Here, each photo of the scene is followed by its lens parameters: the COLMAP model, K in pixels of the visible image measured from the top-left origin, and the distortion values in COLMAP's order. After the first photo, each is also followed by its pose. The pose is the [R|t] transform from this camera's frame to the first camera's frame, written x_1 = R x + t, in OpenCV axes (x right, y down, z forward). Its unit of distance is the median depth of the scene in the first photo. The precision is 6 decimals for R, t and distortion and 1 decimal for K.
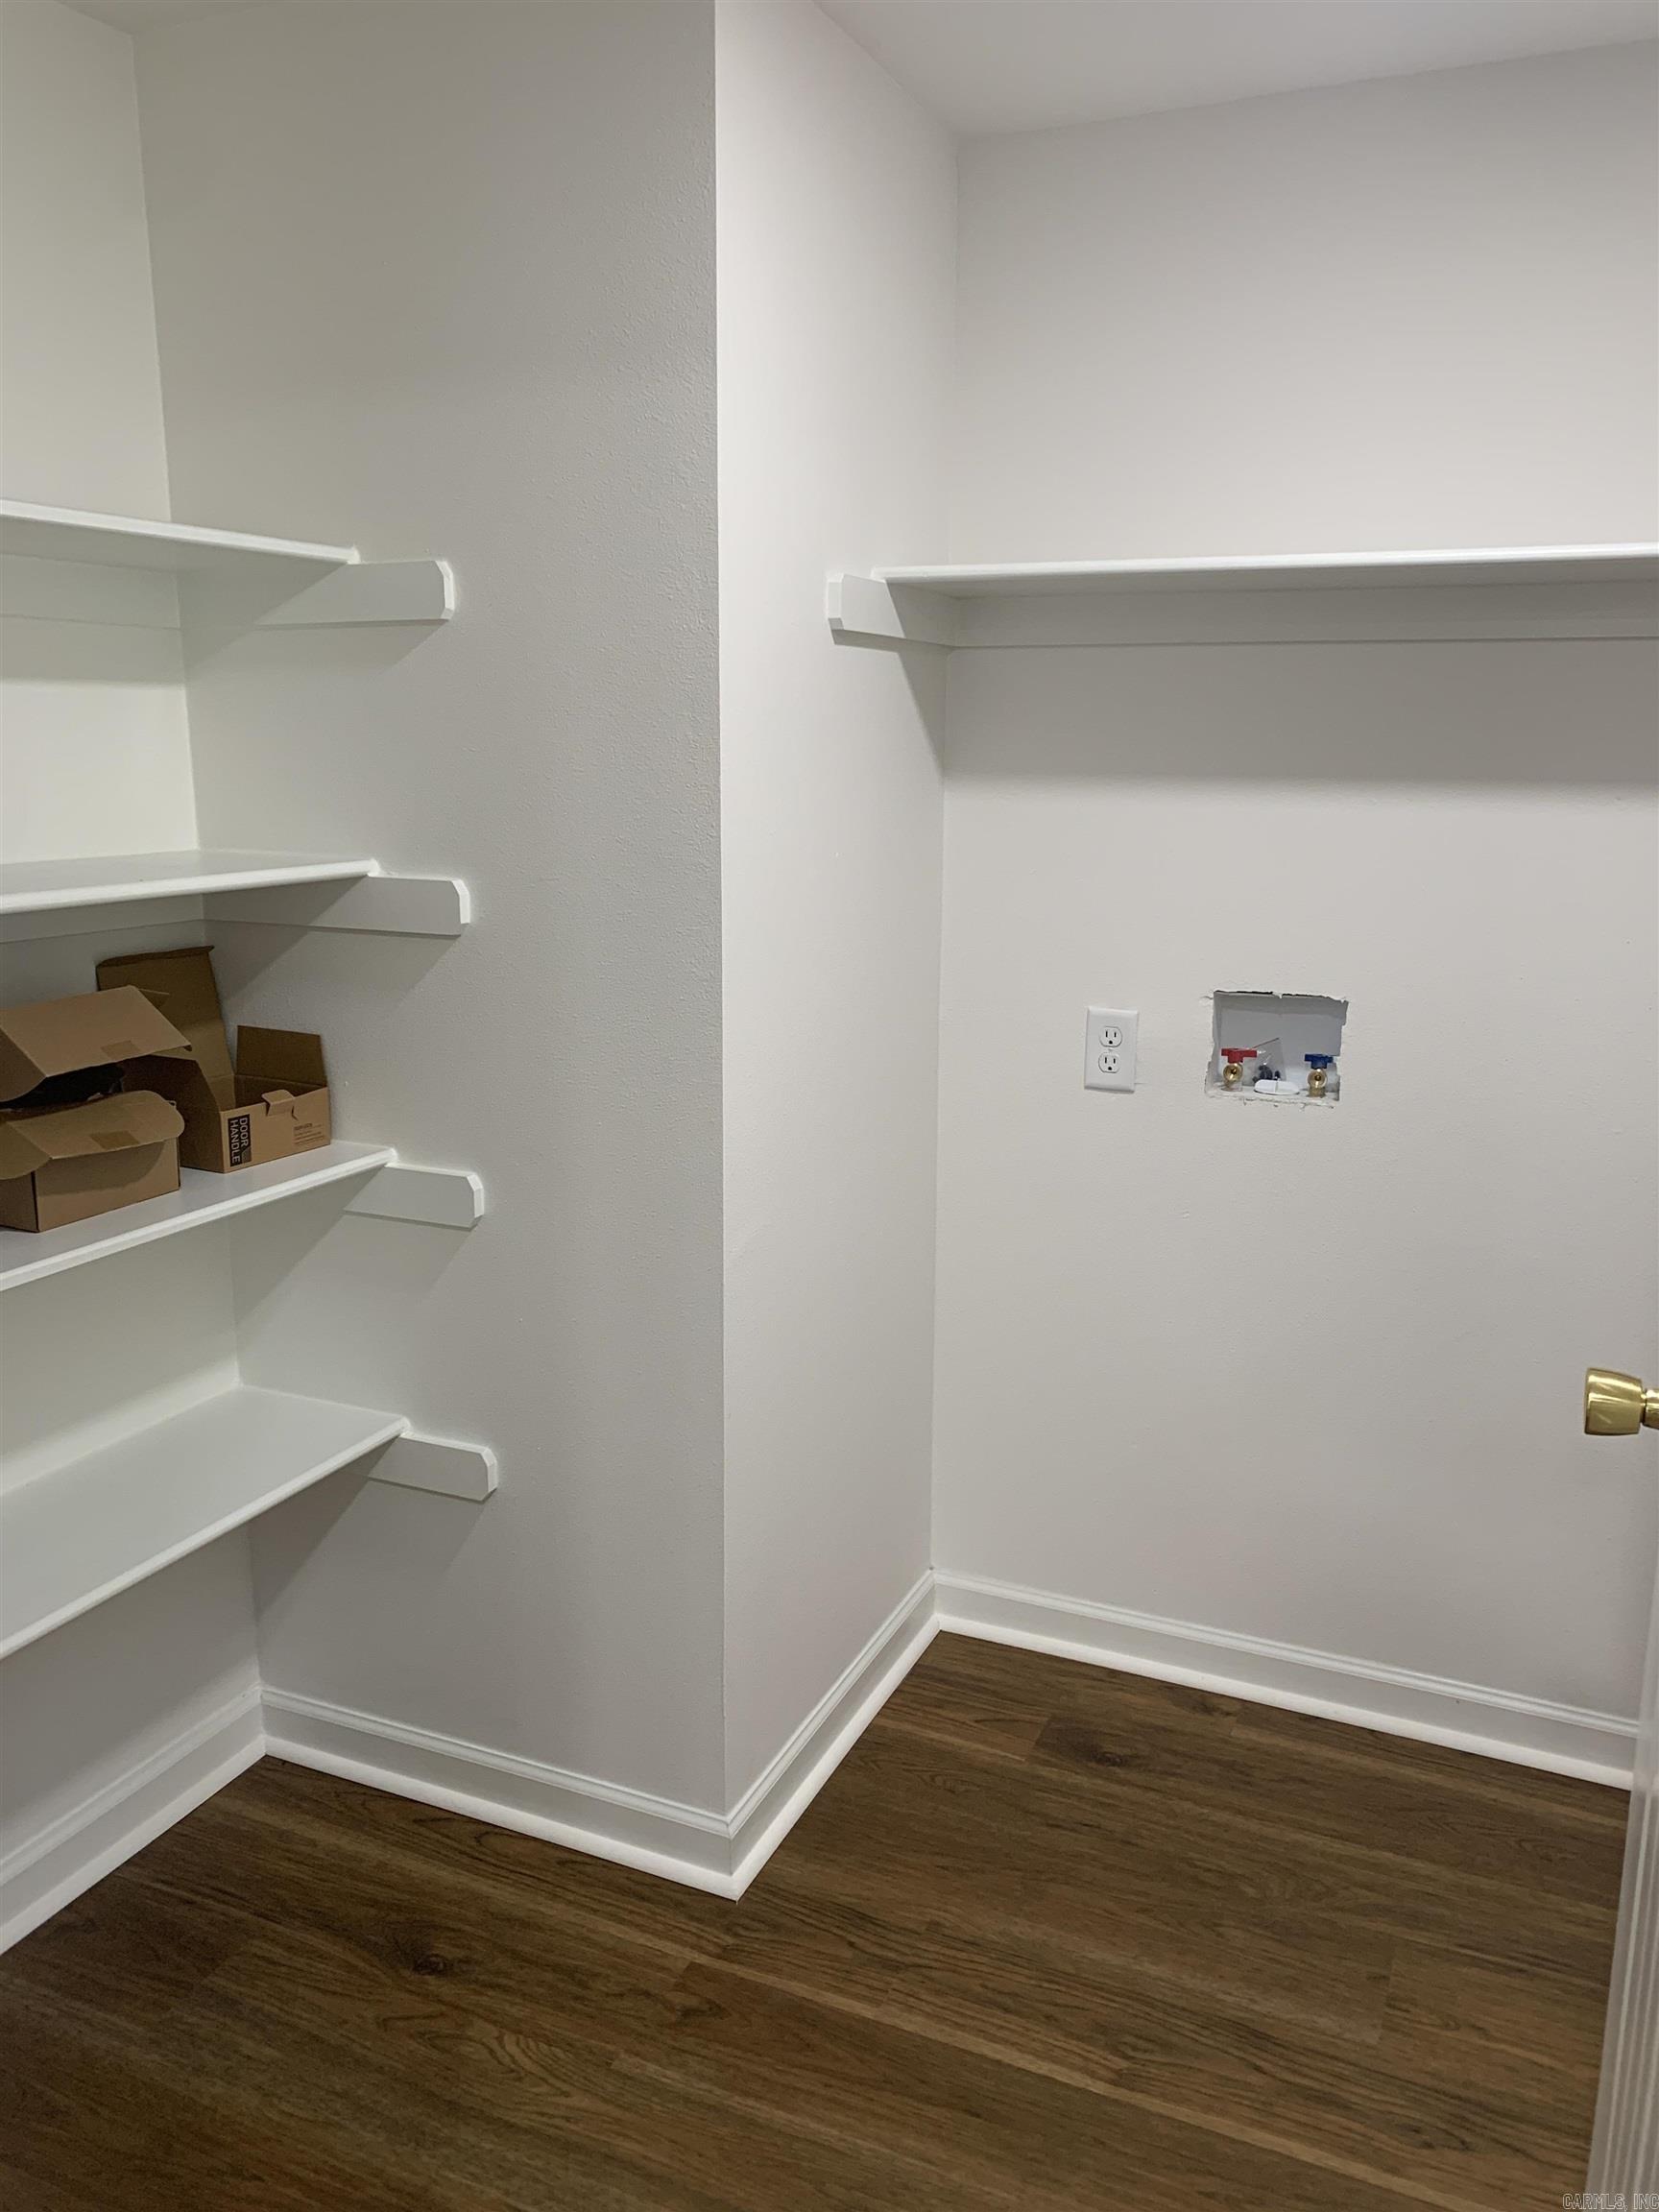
lens RADIAL K [[1693.4, 0, 828.7], [0, 1693.4, 1106.2], [0, 0, 1]] dist [0.023947, -0.026739]
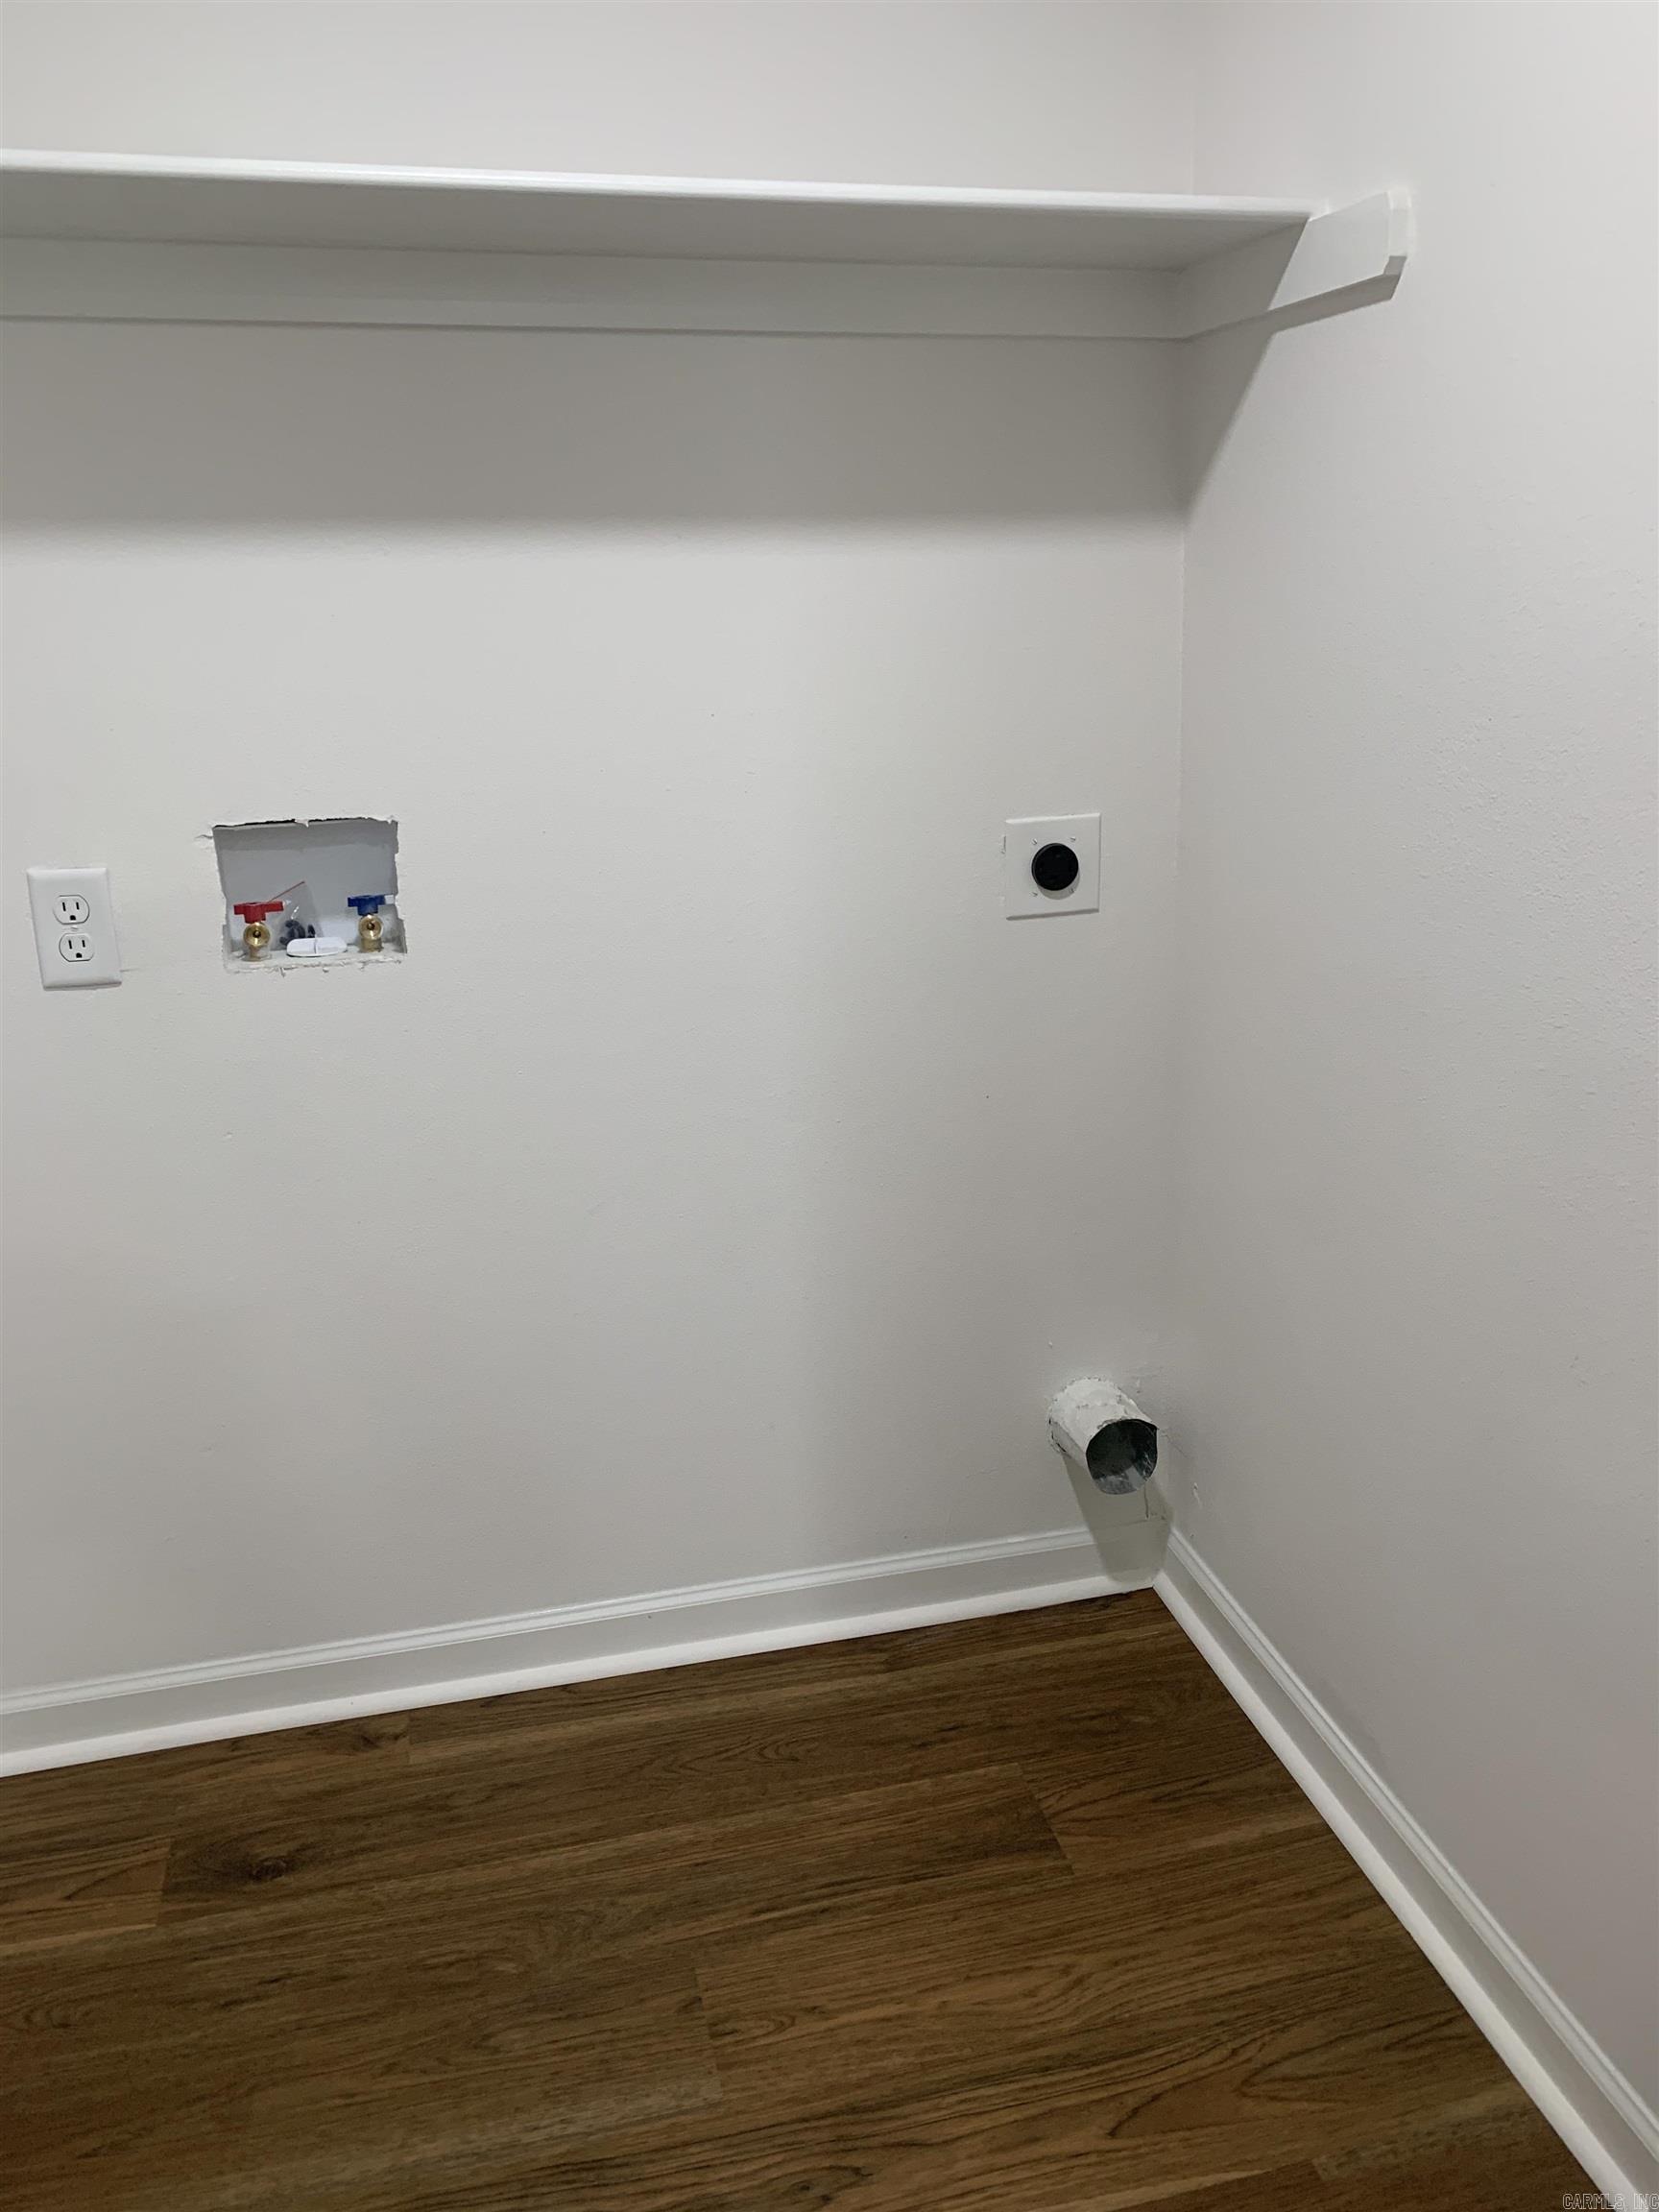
lens RADIAL K [[1693.4, 0, 832.4], [0, 1693.4, 1097.9], [0, 0, 1]] dist [0.023947, -0.026739]
pose [[0.783989, -0.201242, 0.587250, -0.013373], [0.151930, 0.979428, 0.132806, -0.010957], [-0.601895, -0.014897, 0.798436, 0.265630]]
